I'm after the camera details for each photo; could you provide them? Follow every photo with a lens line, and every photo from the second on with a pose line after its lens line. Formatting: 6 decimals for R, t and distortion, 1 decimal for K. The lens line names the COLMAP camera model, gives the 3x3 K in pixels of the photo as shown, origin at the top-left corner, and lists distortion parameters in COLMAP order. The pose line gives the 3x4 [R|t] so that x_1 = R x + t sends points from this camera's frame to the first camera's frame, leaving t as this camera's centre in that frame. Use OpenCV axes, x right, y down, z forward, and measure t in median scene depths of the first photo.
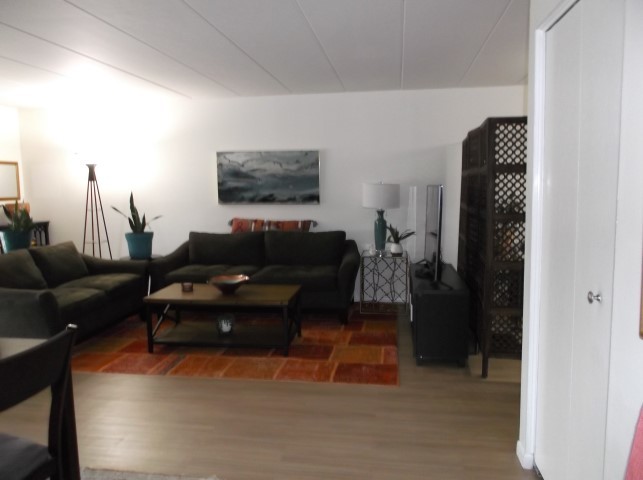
lens RADIAL K [[505.4, 0, 319.2], [0, 505.4, 228.7], [0, 0, 1]] dist [-0.016374, -0.005365]
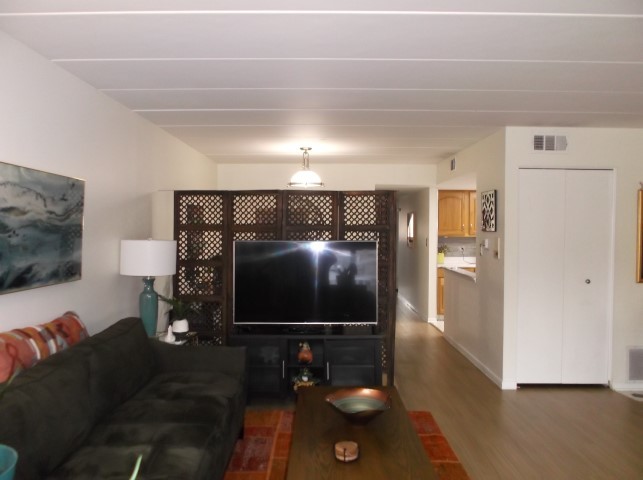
lens RADIAL K [[505.4, 0, 319.2], [0, 505.4, 228.7], [0, 0, 1]] dist [-0.016374, -0.005365]
pose [[-0.158139, 0.023896, 0.987128, -0.571117], [0.091616, 0.995750, -0.009428, -0.074716], [-0.983157, 0.088946, -0.159656, 0.828738]]
